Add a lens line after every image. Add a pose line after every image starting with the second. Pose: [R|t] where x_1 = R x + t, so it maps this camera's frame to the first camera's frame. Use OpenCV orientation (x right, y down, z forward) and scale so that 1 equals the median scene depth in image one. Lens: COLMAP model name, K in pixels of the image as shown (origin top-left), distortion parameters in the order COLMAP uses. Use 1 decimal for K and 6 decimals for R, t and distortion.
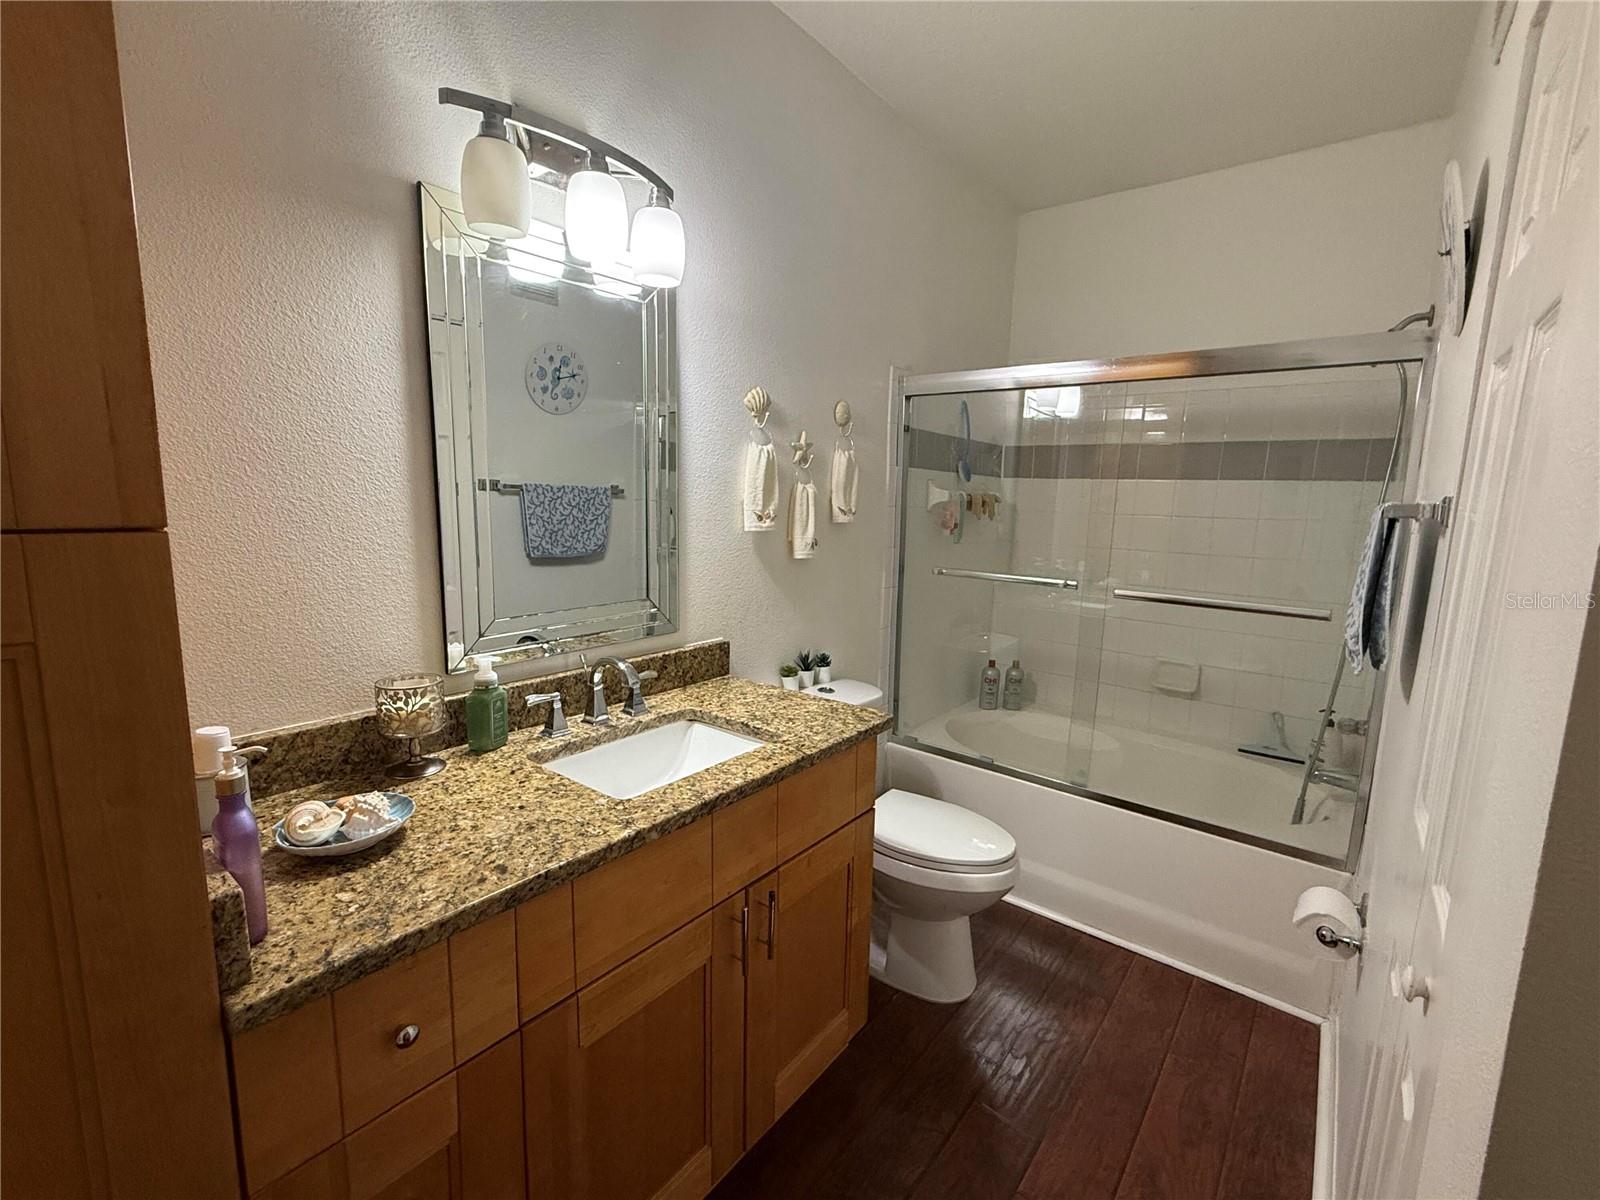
lens RADIAL K [[699.3, 0, 799.2], [0, 699.3, 603.1], [0, 0, 1]] dist [-0.000126, -0.000654]
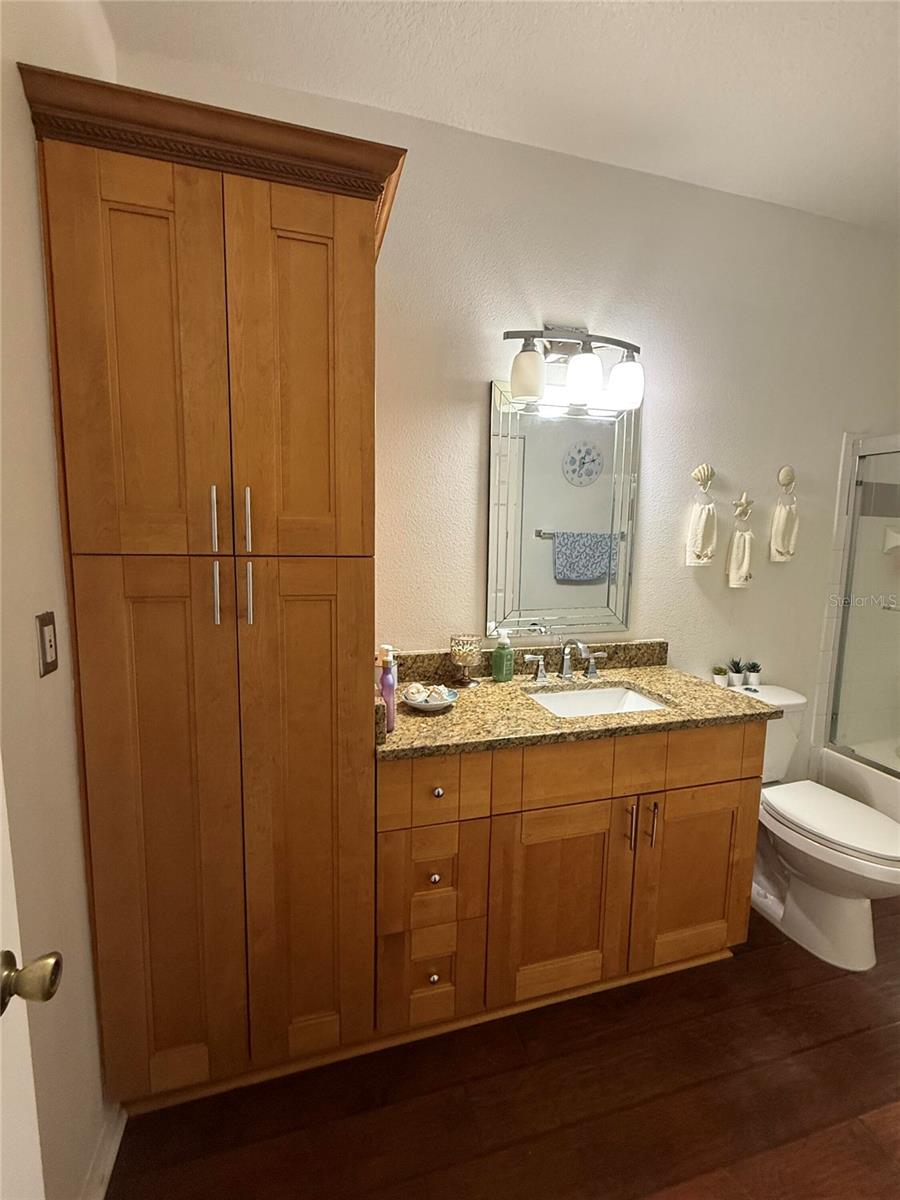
lens RADIAL K [[524.5, 0, 450.0], [0, 524.5, 600.0], [0, 0, 1]] dist [-0.000126, -0.000654]
pose [[0.815967, 0.066094, -0.574308, 0.188241], [-0.085257, 0.996338, -0.006468, 0.017759], [0.571777, 0.054241, 0.818614, -0.177897]]
